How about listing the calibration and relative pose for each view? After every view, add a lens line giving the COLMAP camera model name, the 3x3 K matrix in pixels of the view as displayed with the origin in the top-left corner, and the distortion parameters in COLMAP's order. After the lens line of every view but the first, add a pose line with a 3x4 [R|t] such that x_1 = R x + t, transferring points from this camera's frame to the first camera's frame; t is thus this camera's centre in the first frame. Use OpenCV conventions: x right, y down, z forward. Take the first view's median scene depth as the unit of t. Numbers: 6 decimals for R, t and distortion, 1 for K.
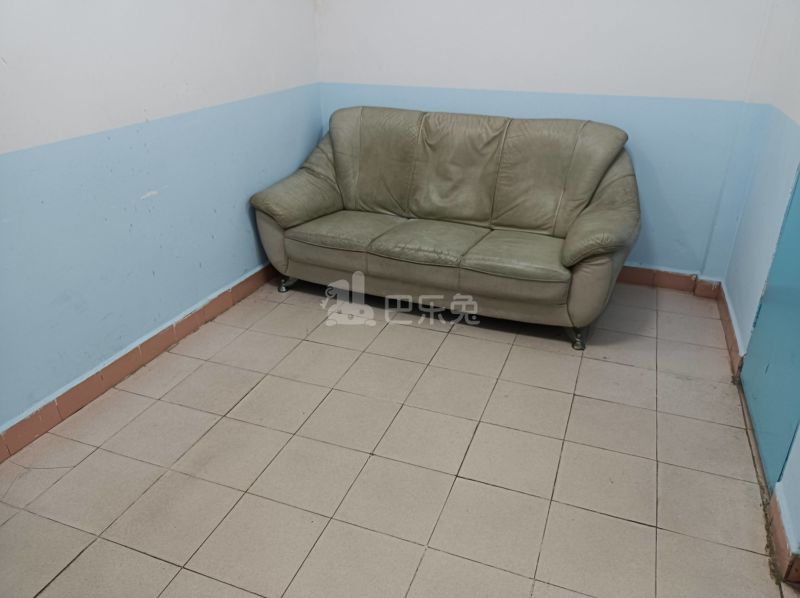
lens RADIAL K [[594.8, 0, 398.8], [0, 594.8, 297.6], [0, 0, 1]] dist [0.020029, -0.003010]
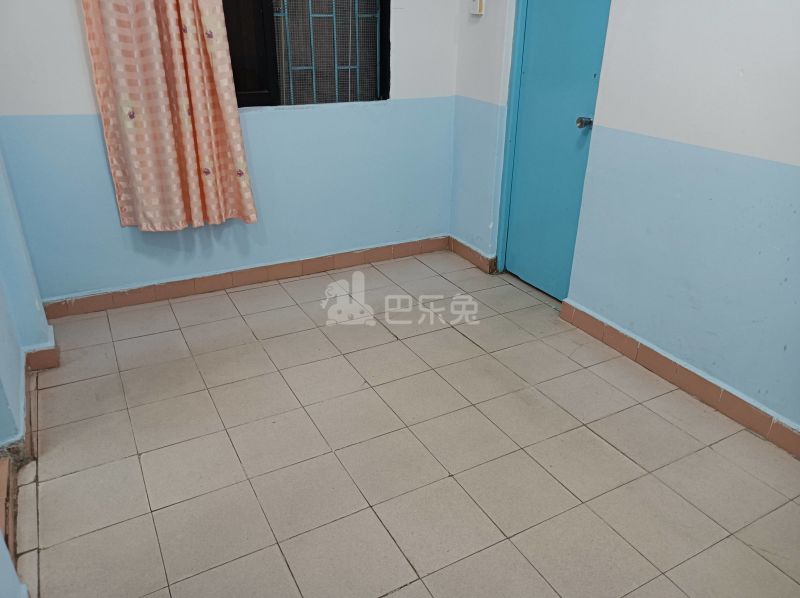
lens RADIAL K [[594.8, 0, 400.1], [0, 594.8, 299.7], [0, 0, 1]] dist [0.020029, -0.003010]
pose [[-0.640880, 0.323231, -0.696272, 0.417820], [-0.348973, 0.685206, 0.639304, -0.372444], [0.683733, 0.652698, -0.326337, 0.752218]]
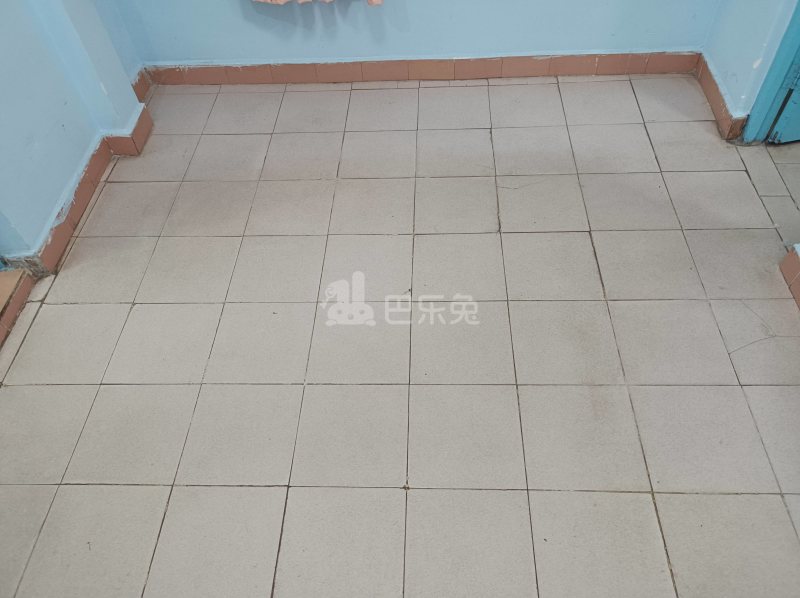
lens RADIAL K [[594.8, 0, 396.3], [0, 594.8, 298.3], [0, 0, 1]] dist [0.020029, -0.003010]
pose [[-0.943230, 0.292552, -0.157258, 0.009505], [-0.087840, 0.236889, 0.967558, -0.354337], [0.320313, 0.926443, -0.197743, 0.648291]]
